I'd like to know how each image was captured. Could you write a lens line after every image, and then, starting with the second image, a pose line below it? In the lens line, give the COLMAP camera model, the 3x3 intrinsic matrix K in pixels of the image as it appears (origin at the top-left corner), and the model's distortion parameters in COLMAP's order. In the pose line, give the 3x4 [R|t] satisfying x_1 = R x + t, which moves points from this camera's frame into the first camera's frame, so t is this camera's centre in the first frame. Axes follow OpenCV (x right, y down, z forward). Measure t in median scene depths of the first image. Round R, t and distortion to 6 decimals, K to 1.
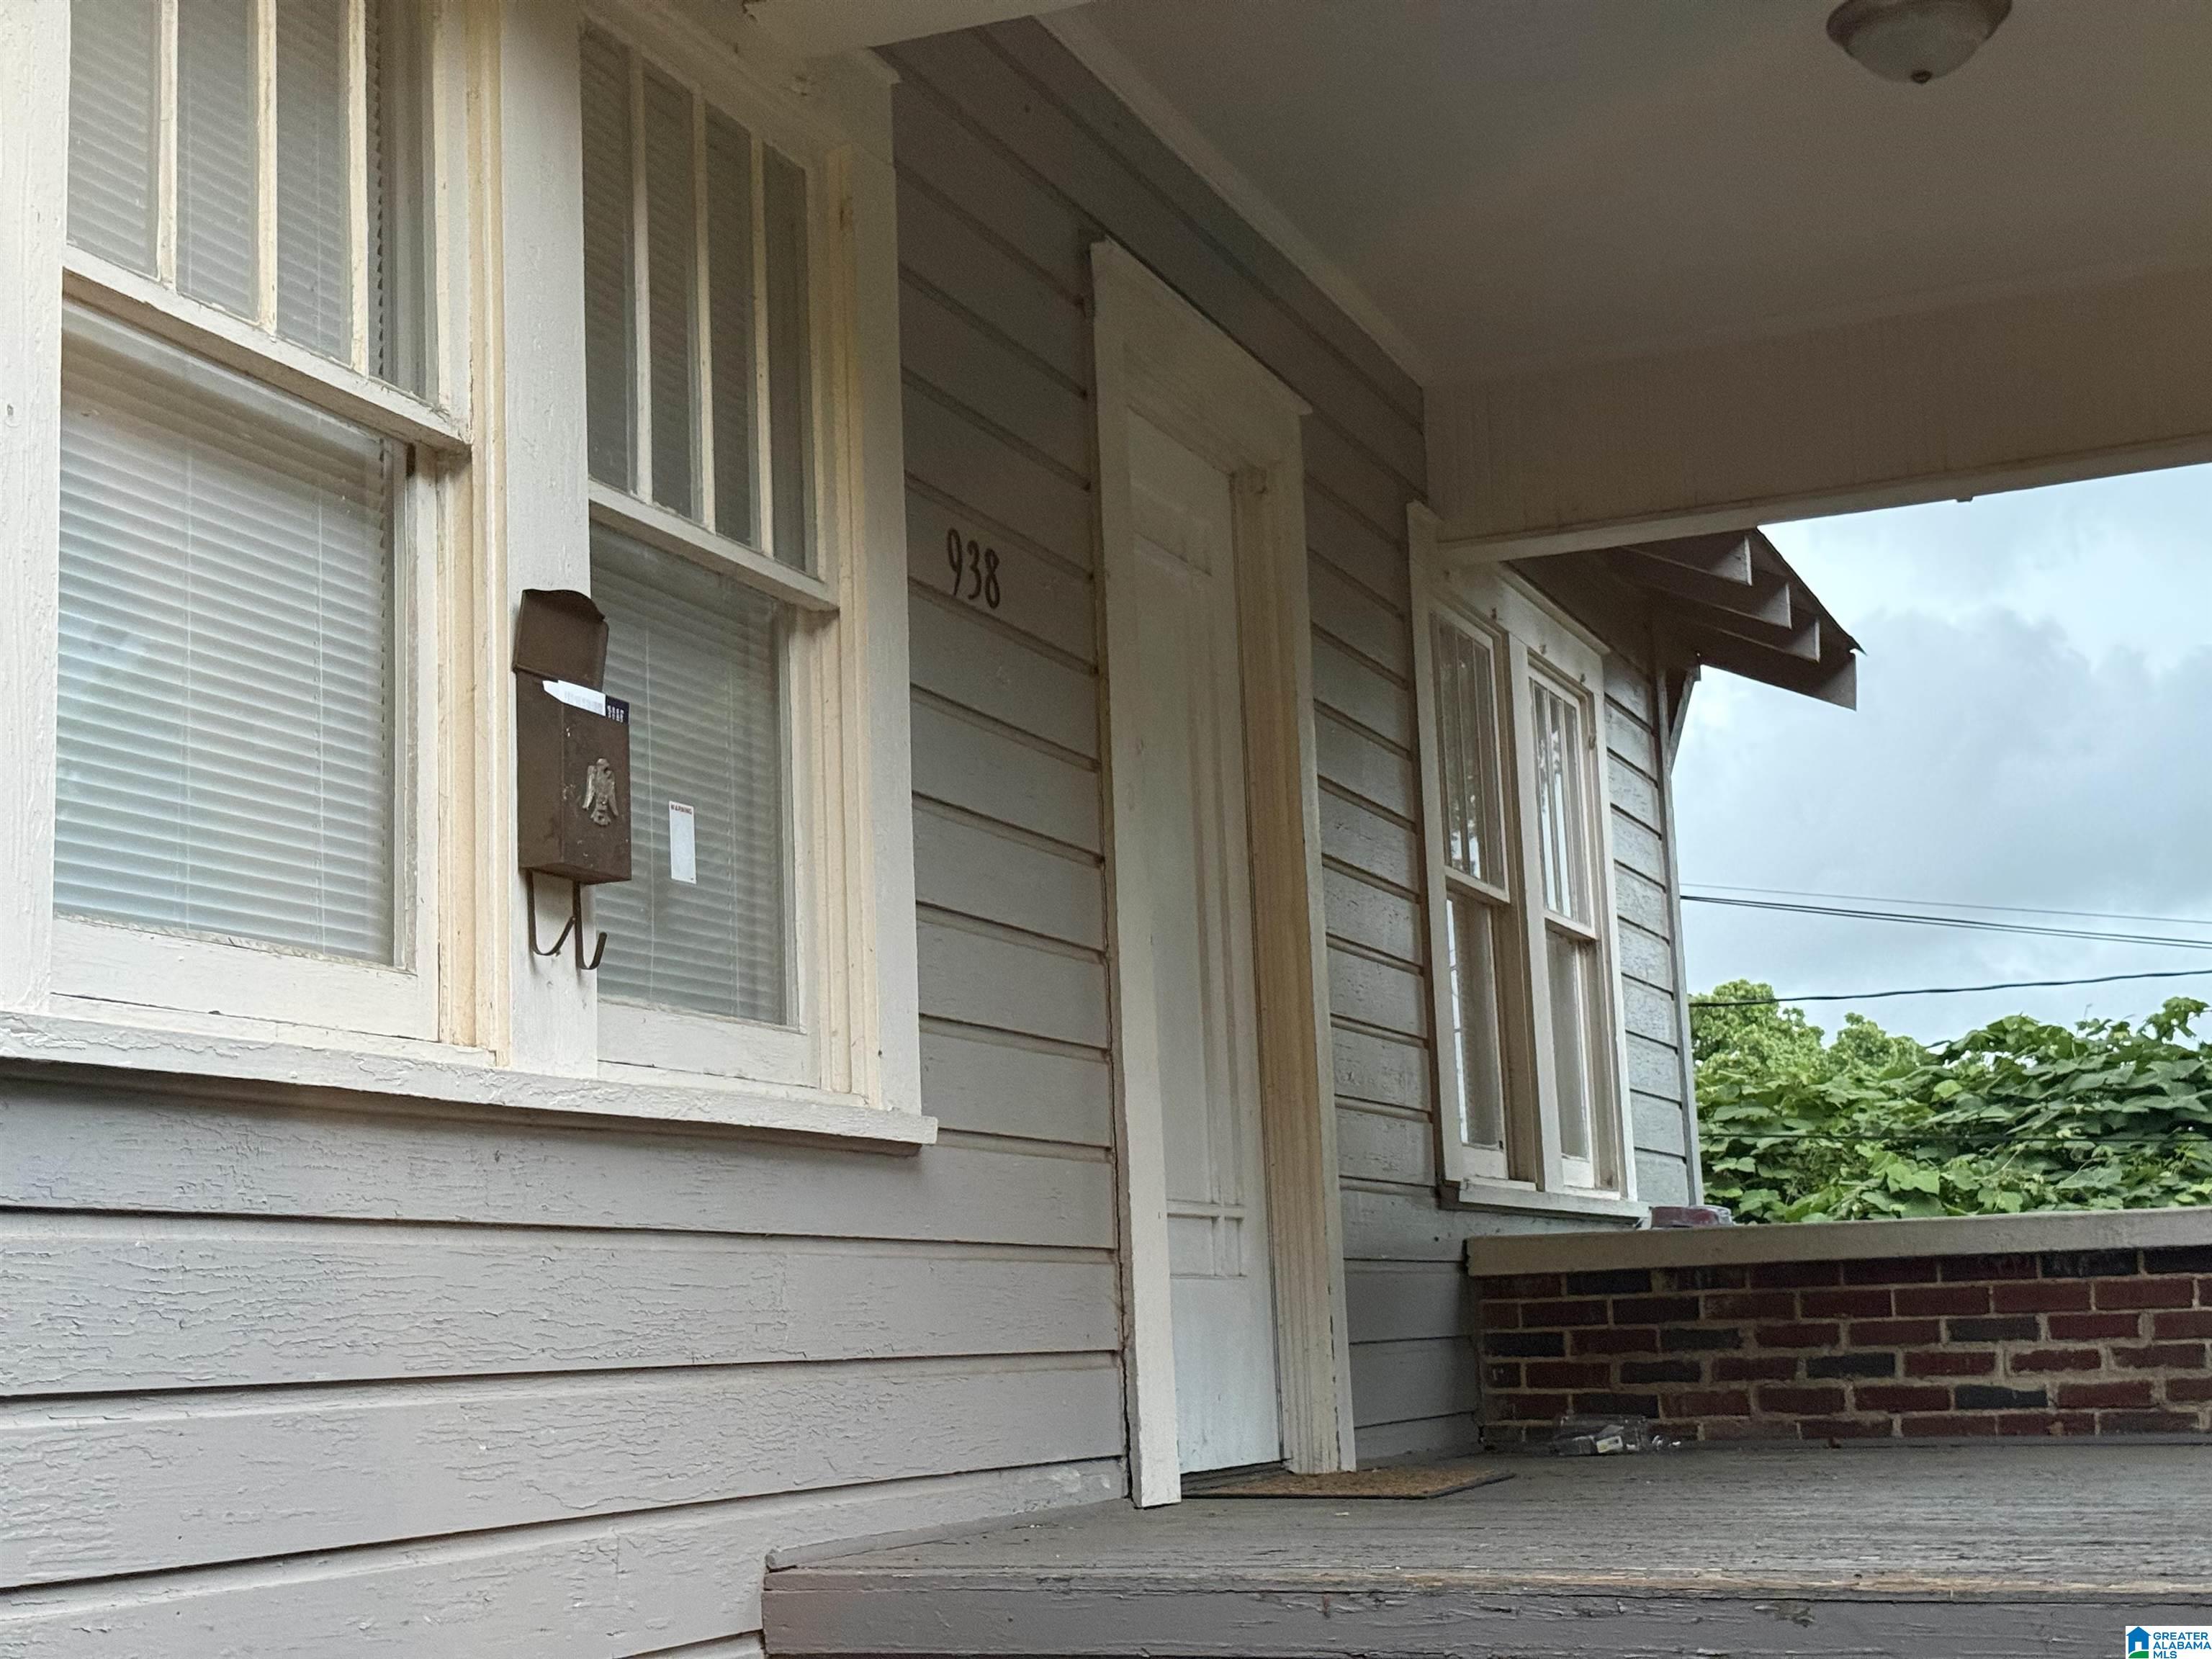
lens RADIAL K [[3095.7, 0, 1105.2], [0, 3095.7, 834.2], [0, 0, 1]] dist [0.142519, 0.000000]
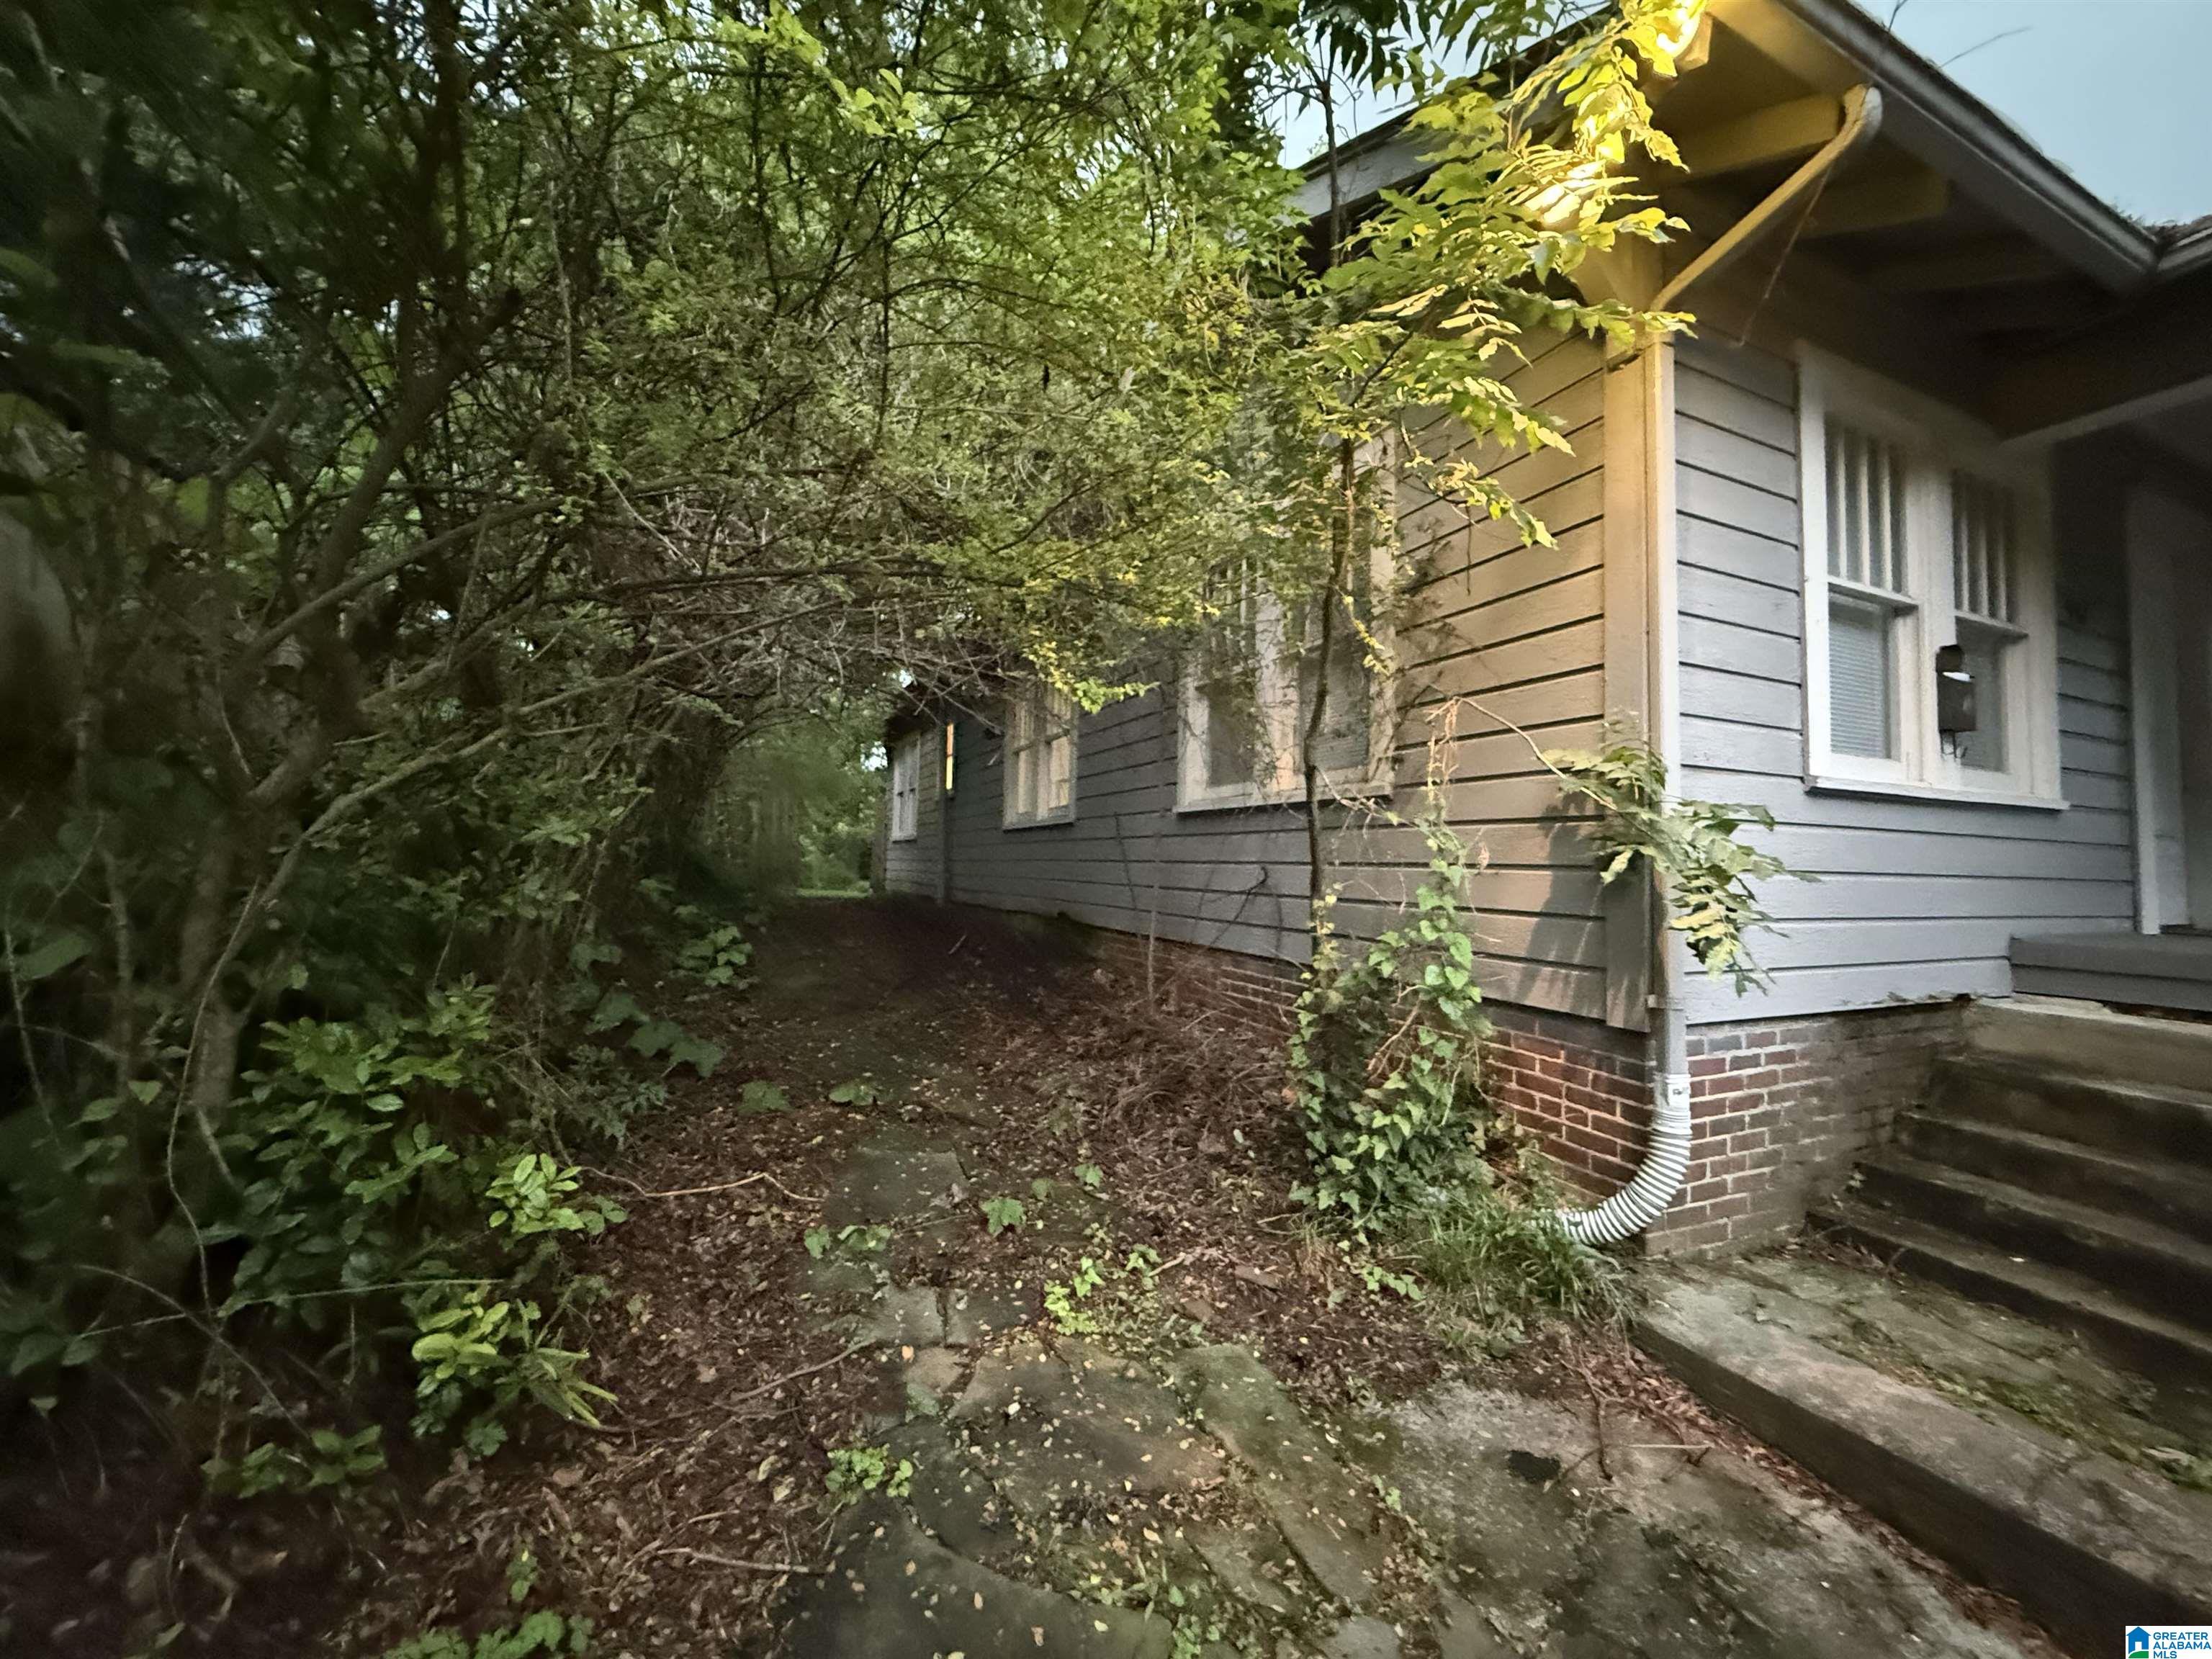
lens RADIAL K [[882.6, 0, 1107.0], [0, 882.6, 823.3], [0, 0, 1]] dist [-0.000230, -0.000077]
pose [[0.731133, 0.014528, -0.682080, -0.169059], [0.067160, 0.993384, 0.093149, -0.033501], [0.678921, -0.113913, 0.725320, -0.290708]]
